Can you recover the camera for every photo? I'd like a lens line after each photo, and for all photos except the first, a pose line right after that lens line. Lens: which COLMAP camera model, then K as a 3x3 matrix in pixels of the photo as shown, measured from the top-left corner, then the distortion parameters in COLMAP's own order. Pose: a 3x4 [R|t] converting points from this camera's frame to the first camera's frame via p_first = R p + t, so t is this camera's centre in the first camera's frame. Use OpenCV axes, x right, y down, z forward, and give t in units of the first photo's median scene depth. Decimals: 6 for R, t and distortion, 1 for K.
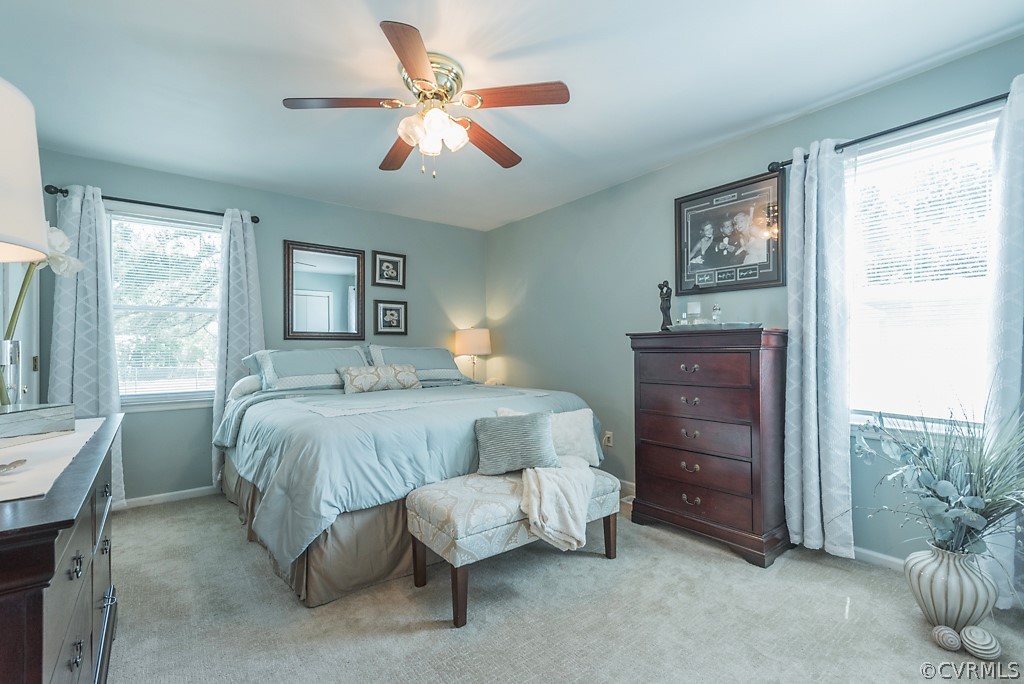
lens RADIAL K [[448.8, 0, 508.8], [0, 448.8, 345.3], [0, 0, 1]] dist [0.012749, -0.005018]
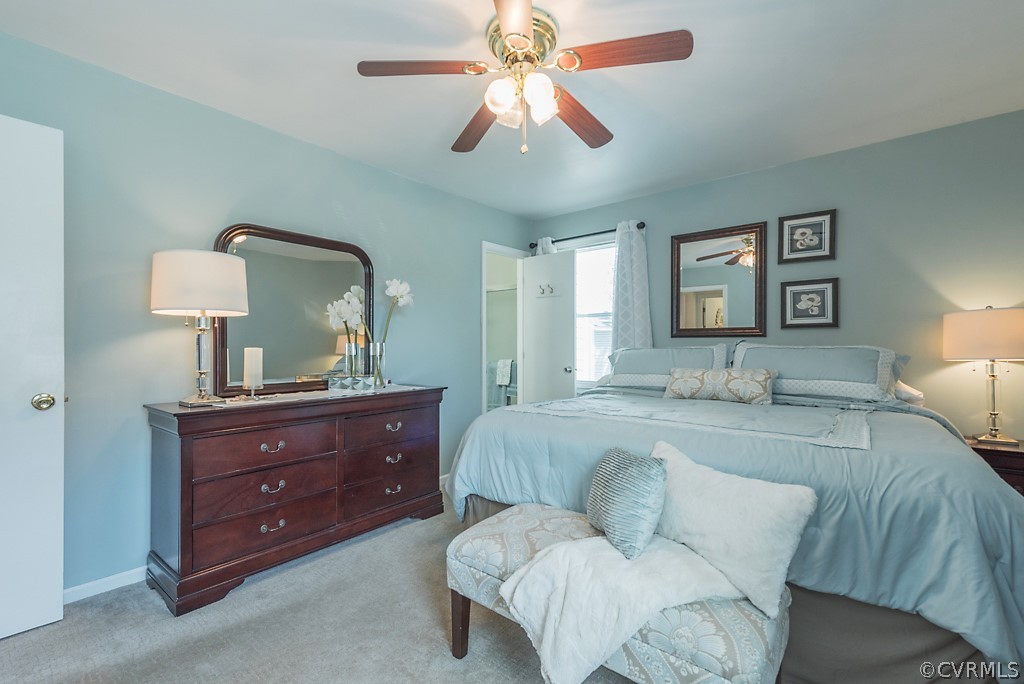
lens RADIAL K [[448.8, 0, 512.3], [0, 448.8, 343.3], [0, 0, 1]] dist [0.012749, -0.005018]
pose [[0.211065, -0.001447, -0.977471, 0.428308], [0.004090, 0.999991, -0.000597, -0.000749], [0.977463, -0.003872, 0.211069, 0.494841]]
